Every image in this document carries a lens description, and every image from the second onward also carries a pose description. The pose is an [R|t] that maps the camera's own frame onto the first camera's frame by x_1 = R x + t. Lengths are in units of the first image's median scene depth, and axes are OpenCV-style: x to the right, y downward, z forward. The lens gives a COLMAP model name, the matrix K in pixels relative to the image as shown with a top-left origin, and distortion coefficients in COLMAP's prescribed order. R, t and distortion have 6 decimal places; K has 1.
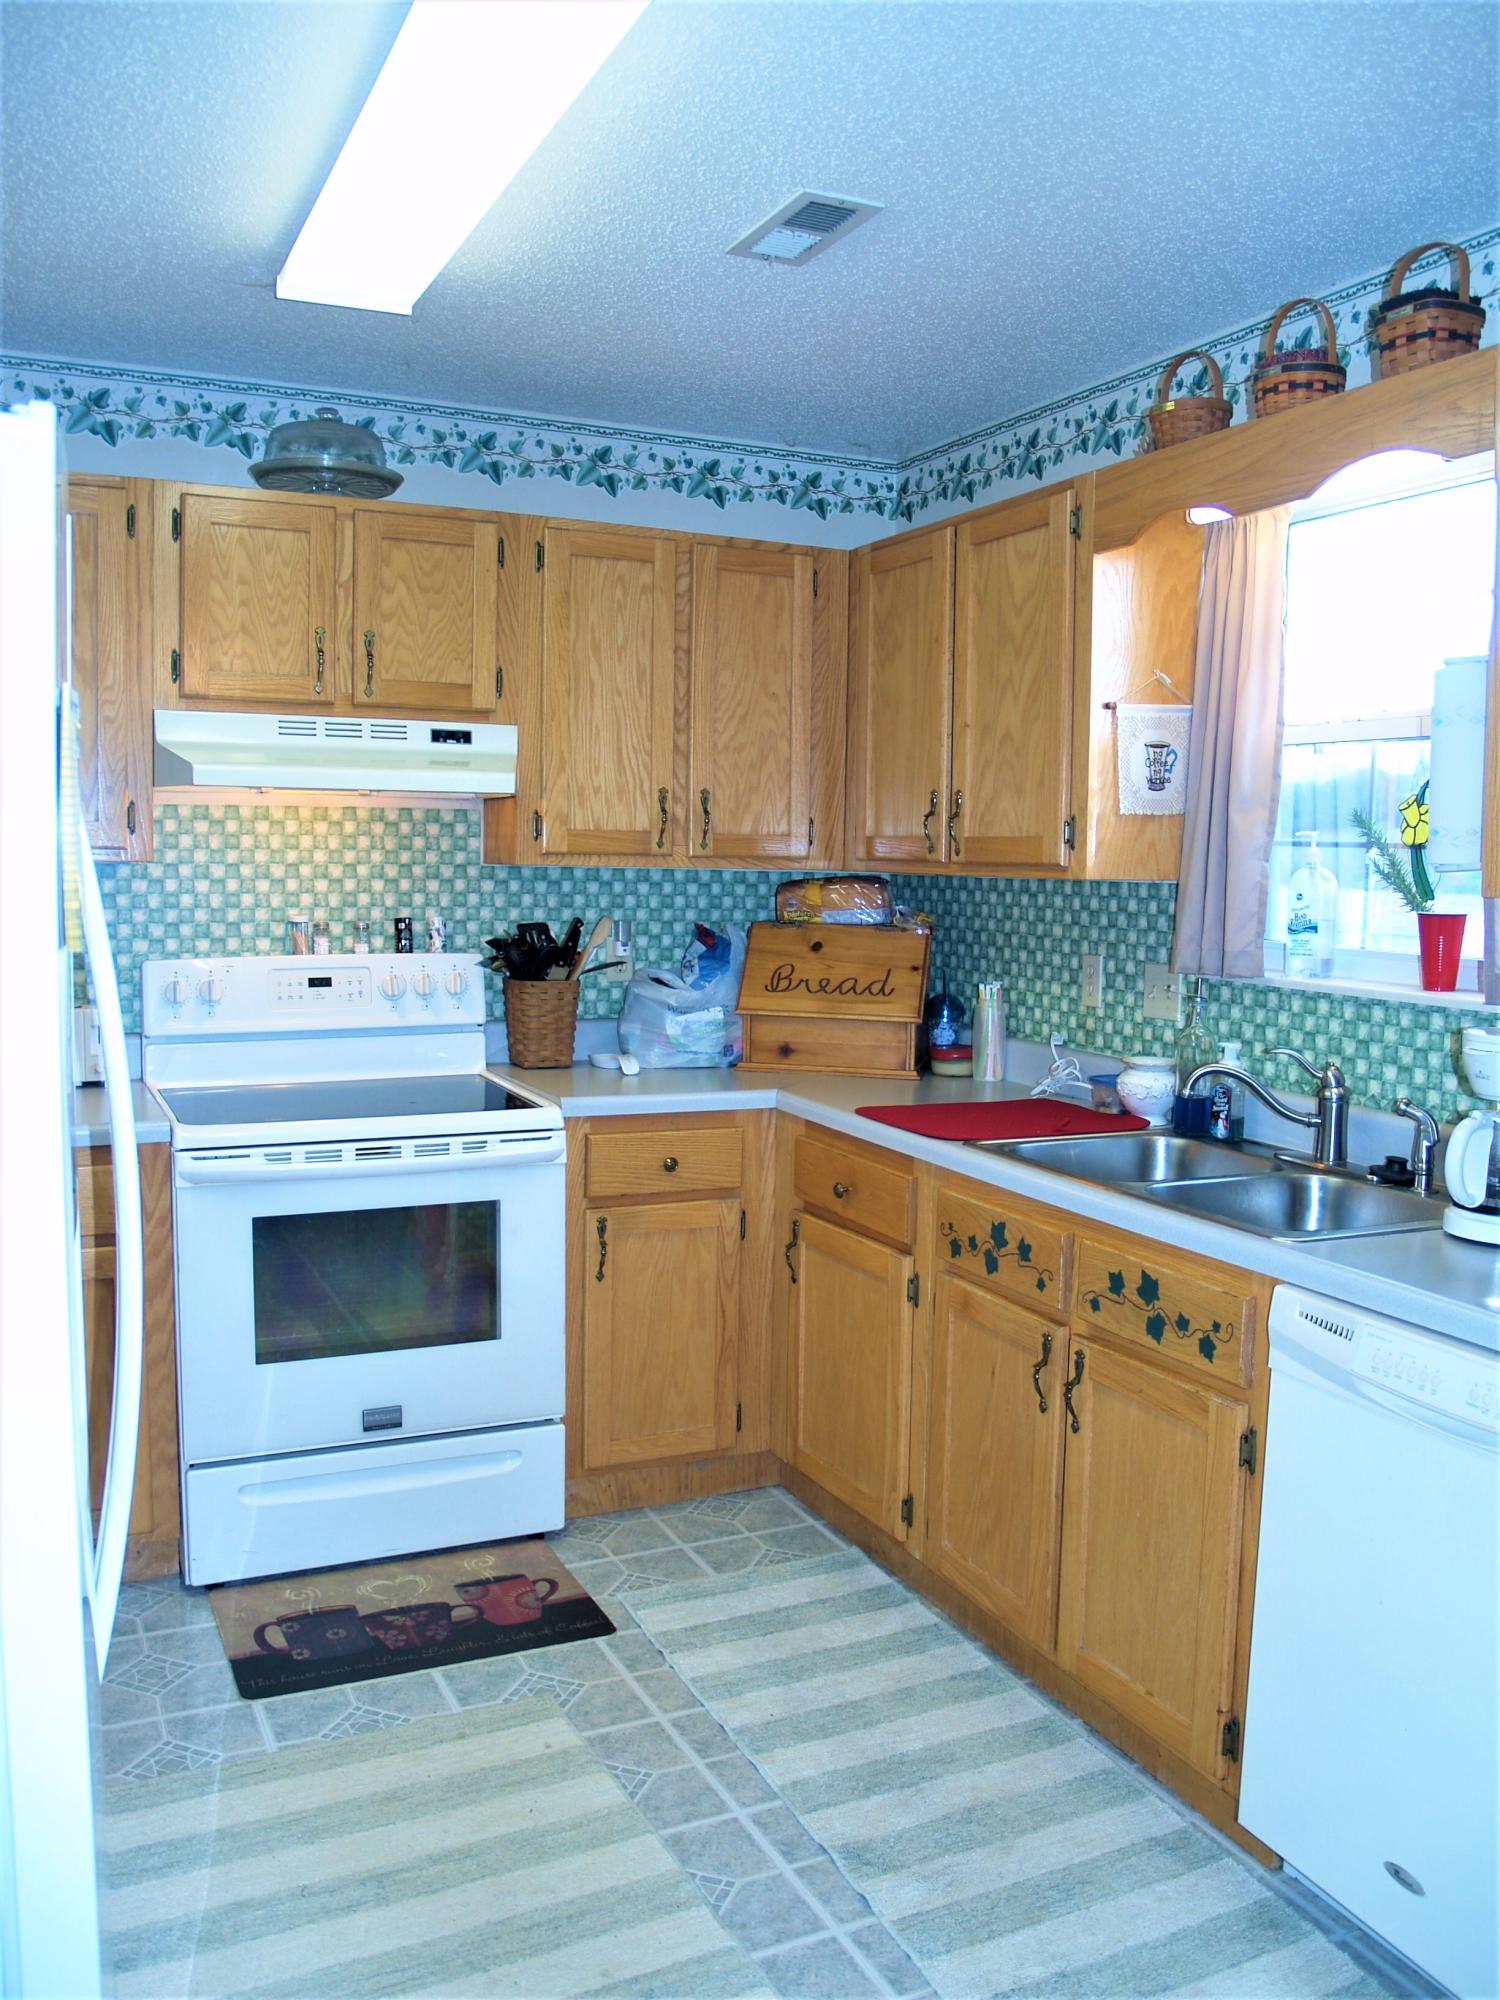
lens RADIAL K [[1622.3, 0, 776.5], [0, 1622.3, 1002.7], [0, 0, 1]] dist [-0.133826, 0.083145]
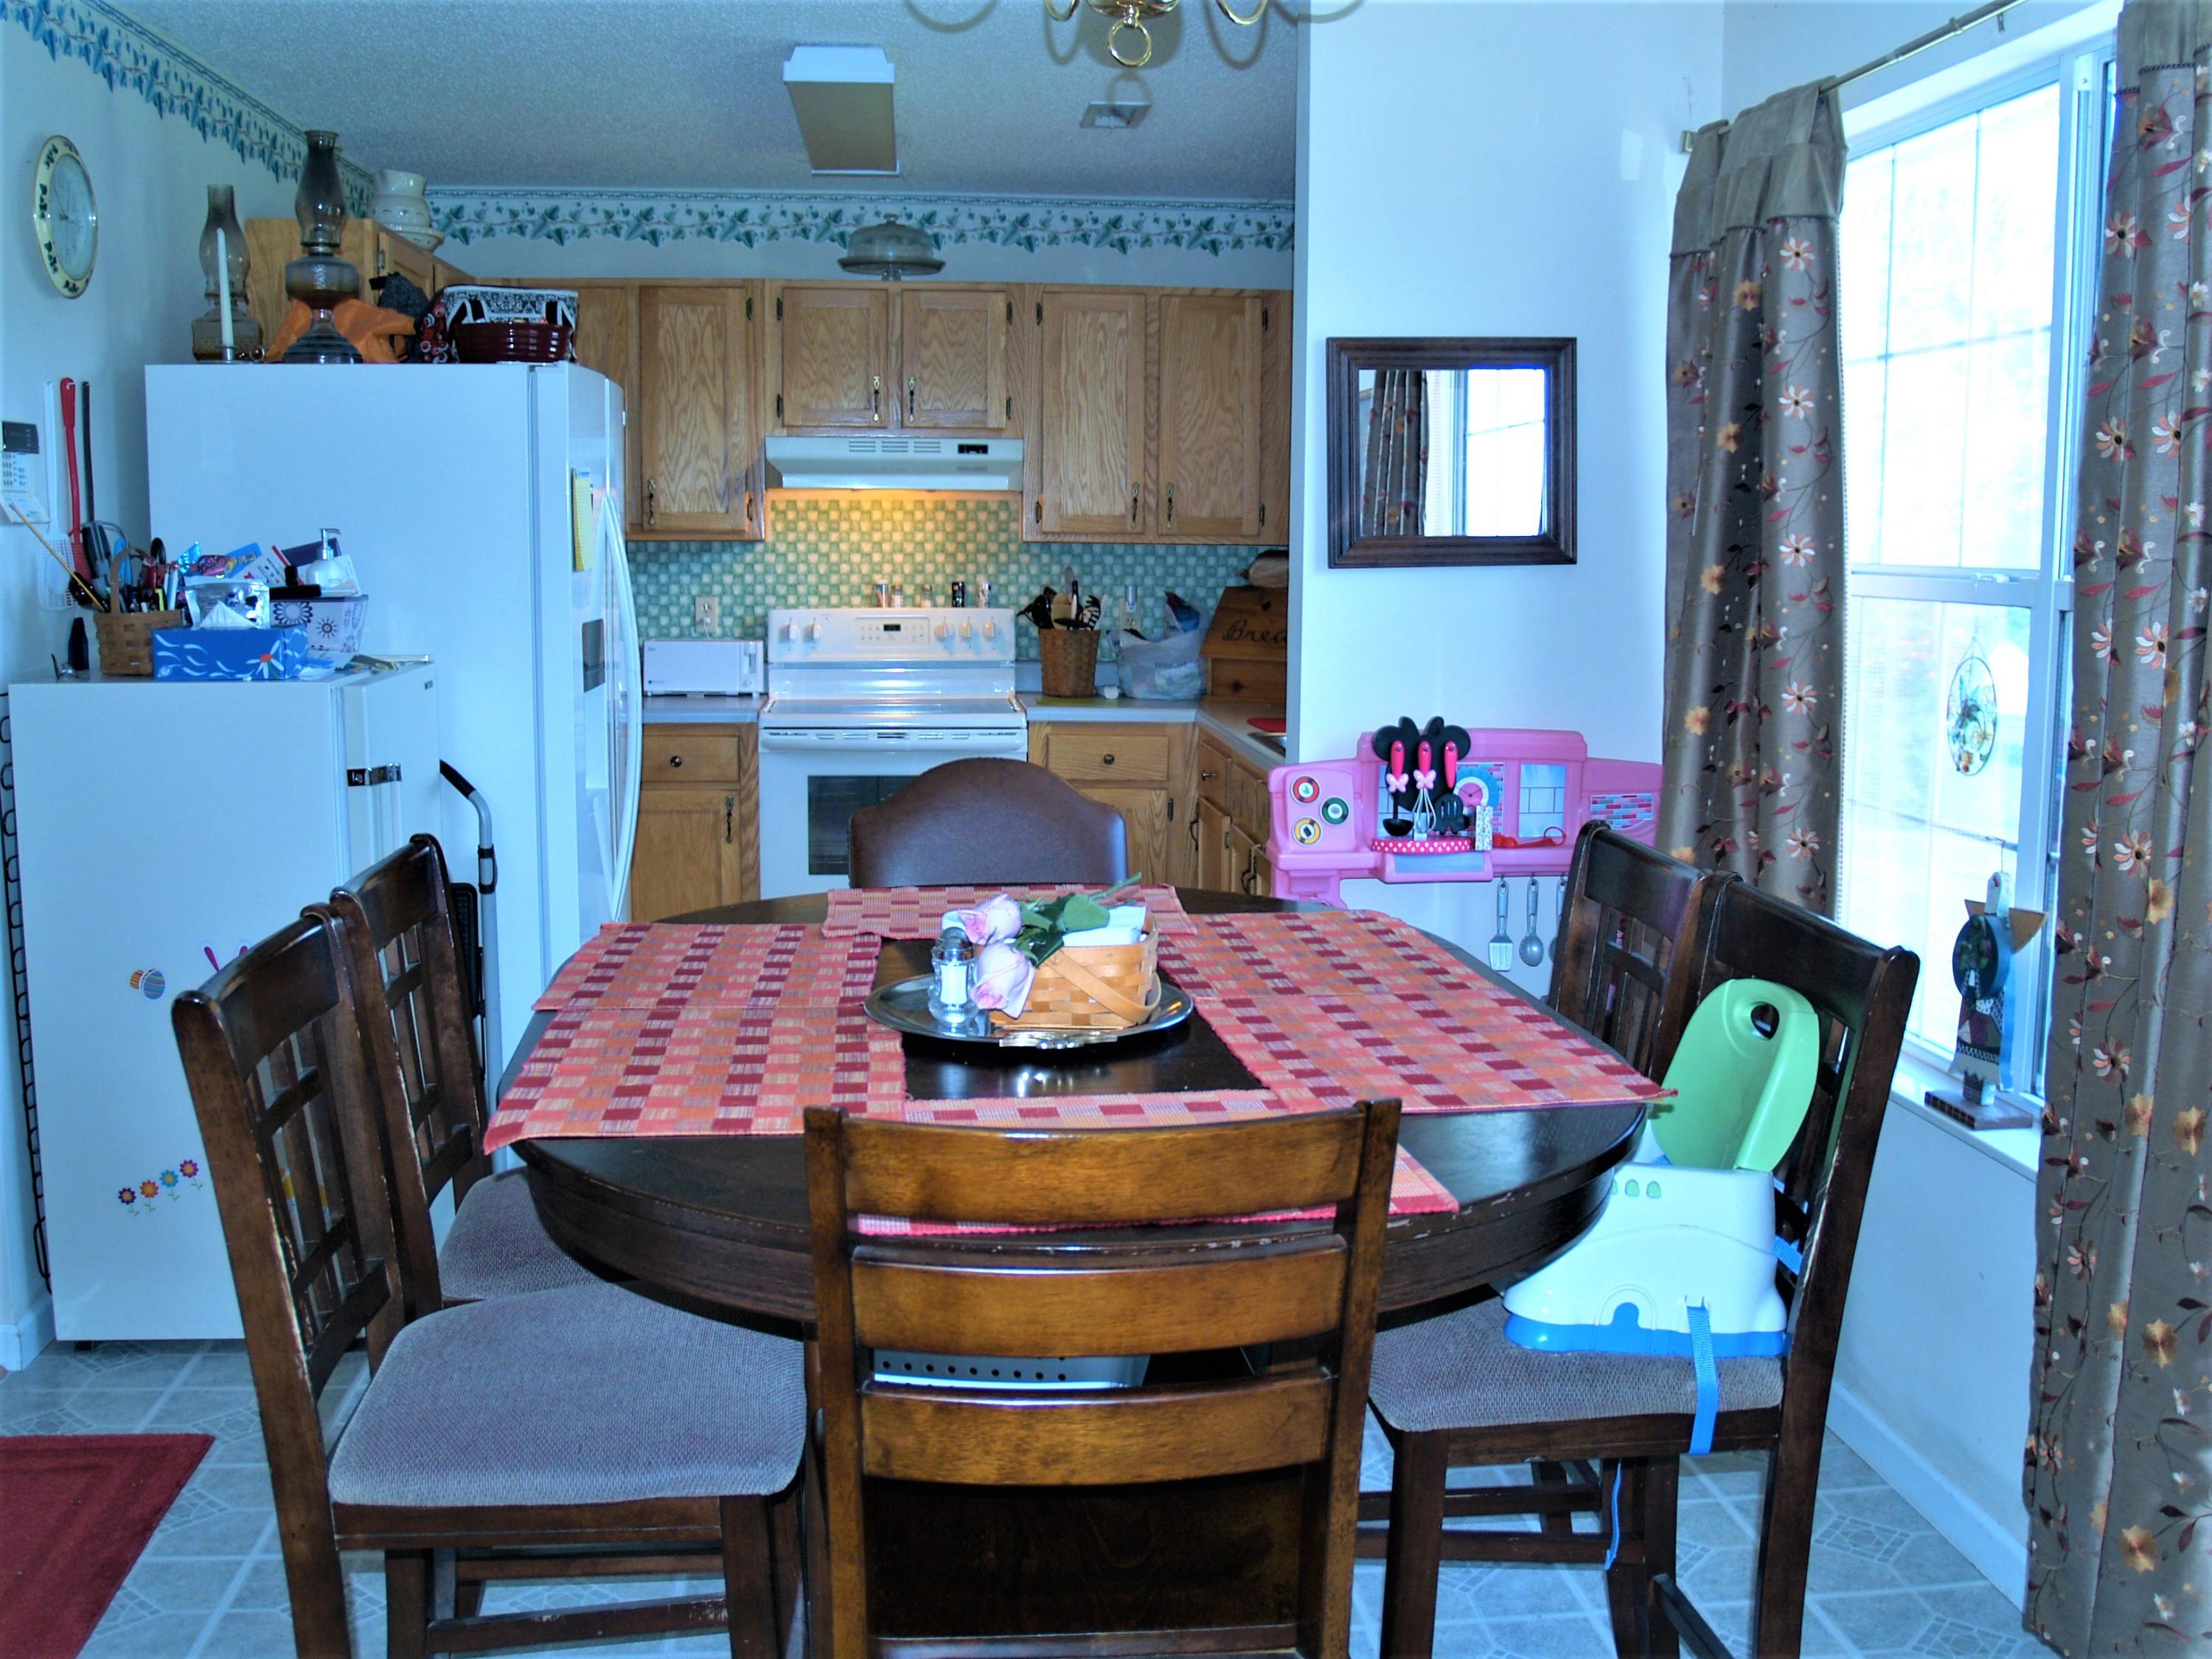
lens RADIAL K [[2108.9, 0, 1104.0], [0, 2108.9, 801.0], [0, 0, 1]] dist [-0.102341, 0.027814]
pose [[0.938453, 0.034712, -0.343658, 0.513527], [-0.023783, 0.999070, 0.035968, 0.066707], [0.344587, -0.025581, 0.938406, -0.640877]]
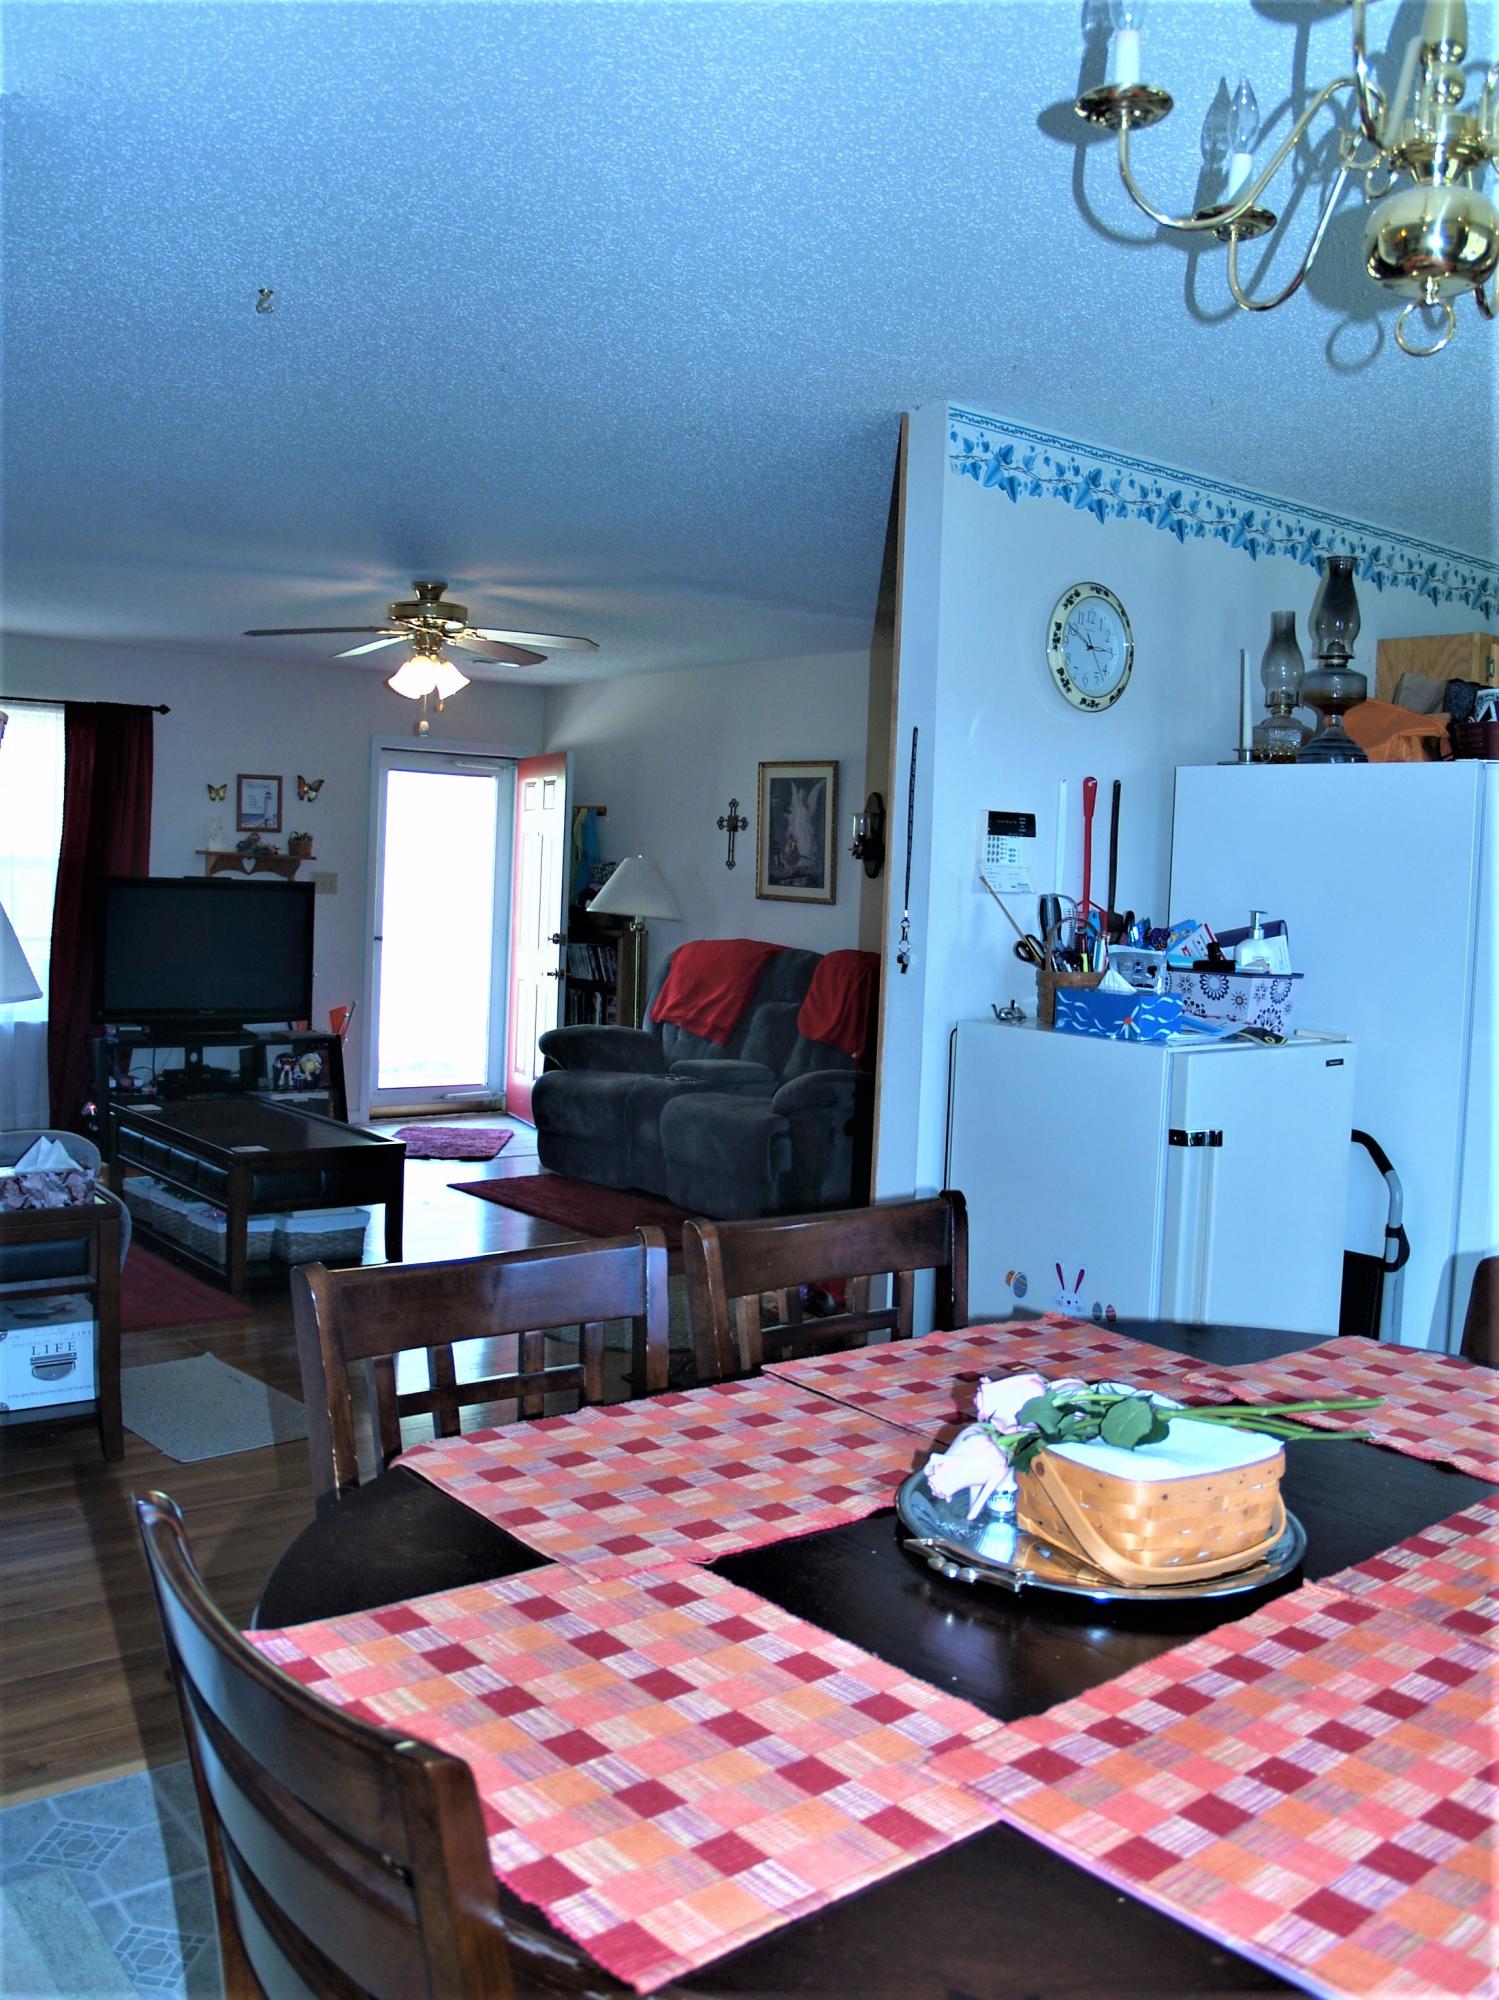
lens RADIAL K [[1729.9, 0, 710.2], [0, 1729.9, 934.8], [0, 0, 1]] dist [-0.147155, 0.121851]
pose [[0.203346, 0.033121, -0.978547, 0.646258], [-0.129477, 0.991560, 0.006655, 0.023226], [0.970508, 0.125346, 0.205919, -0.283353]]
